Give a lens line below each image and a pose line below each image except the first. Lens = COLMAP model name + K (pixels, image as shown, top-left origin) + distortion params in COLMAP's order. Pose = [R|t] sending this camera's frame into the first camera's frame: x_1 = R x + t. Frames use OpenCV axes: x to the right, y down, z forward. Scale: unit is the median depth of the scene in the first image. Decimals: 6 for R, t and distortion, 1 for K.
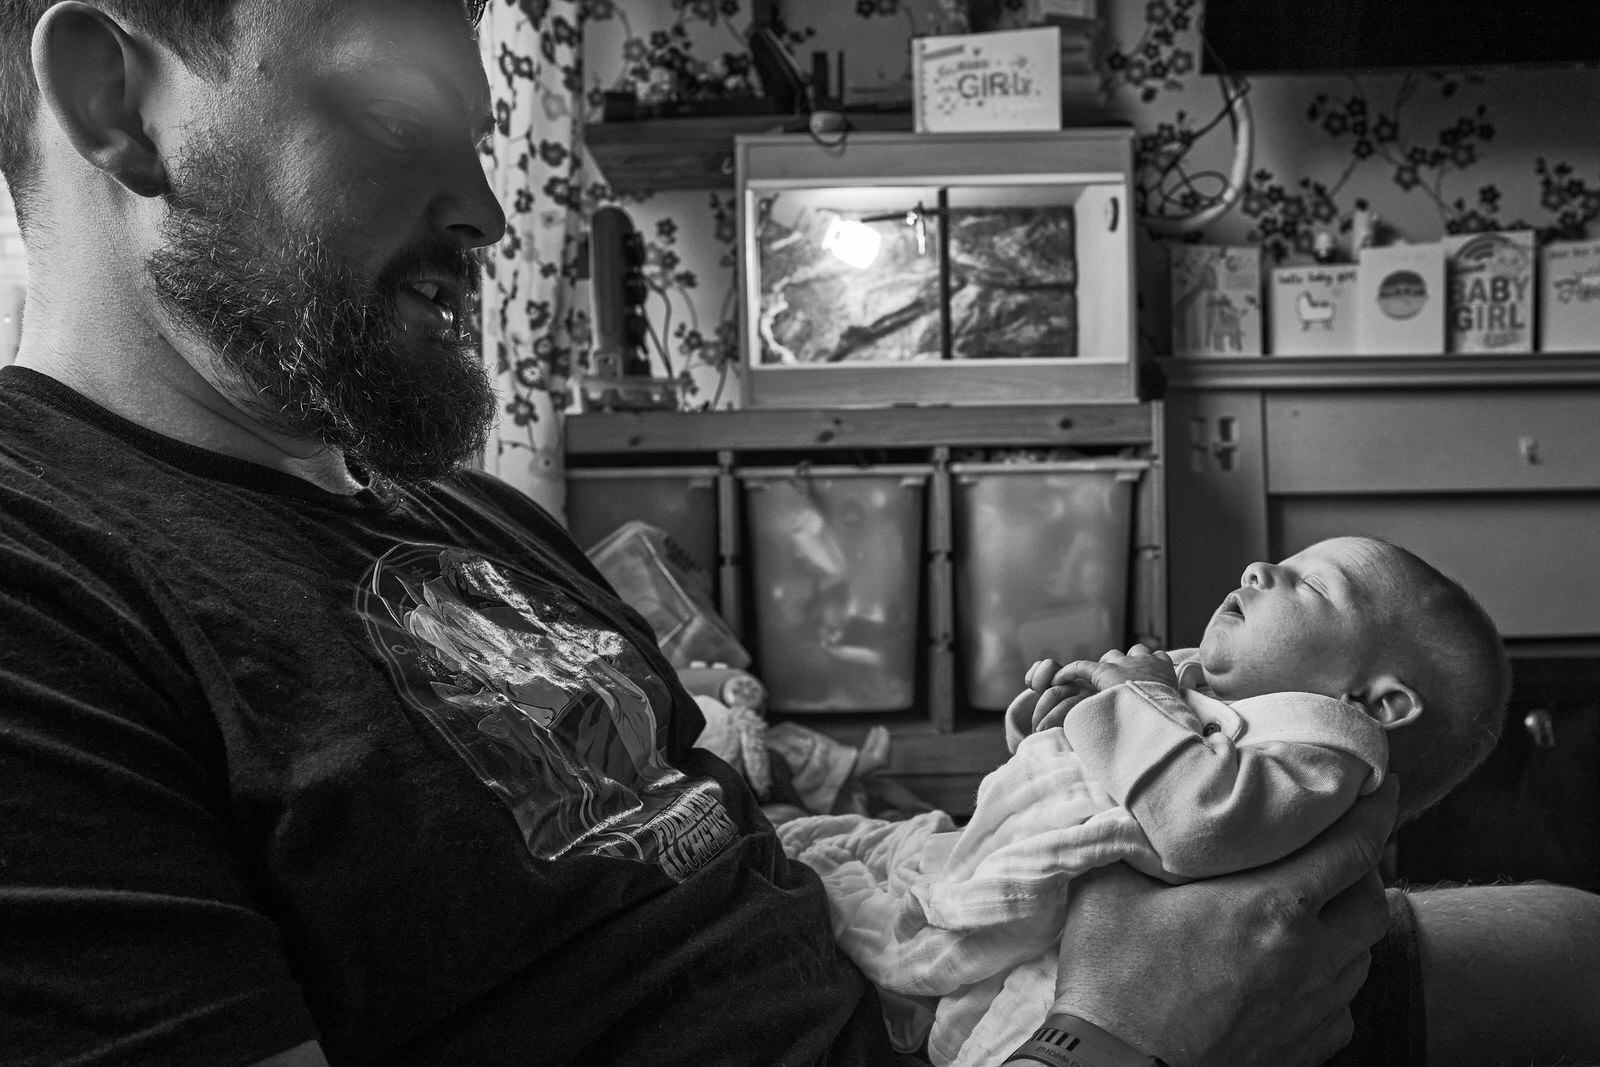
lens RADIAL K [[1178.9, 0, 821.2], [0, 1178.9, 594.5], [0, 0, 1]] dist [-0.024754, 0.029445]
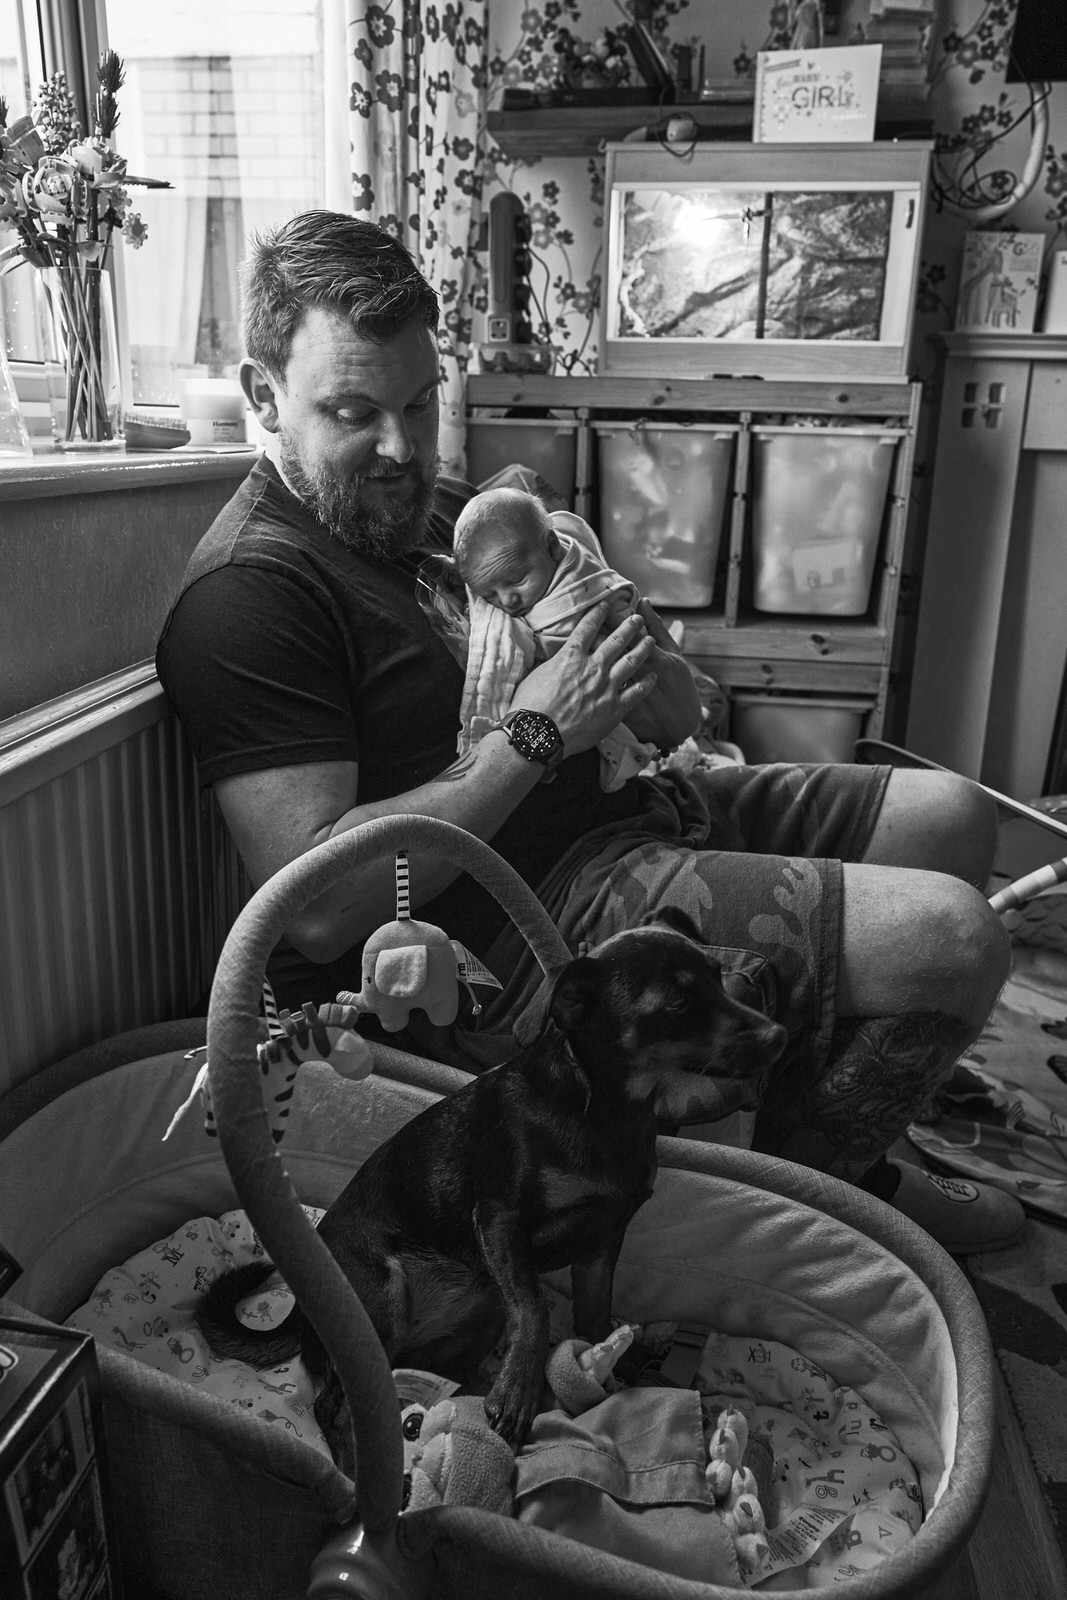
lens RADIAL K [[1178.9, 0, 531.7], [0, 1178.9, 791.5], [0, 0, 1]] dist [-0.024754, 0.029445]
pose [[0.989193, 0.081945, -0.121579, 0.051252], [-0.044818, 0.958541, 0.281409, -0.066787], [0.139599, -0.272919, 0.951855, -0.352291]]
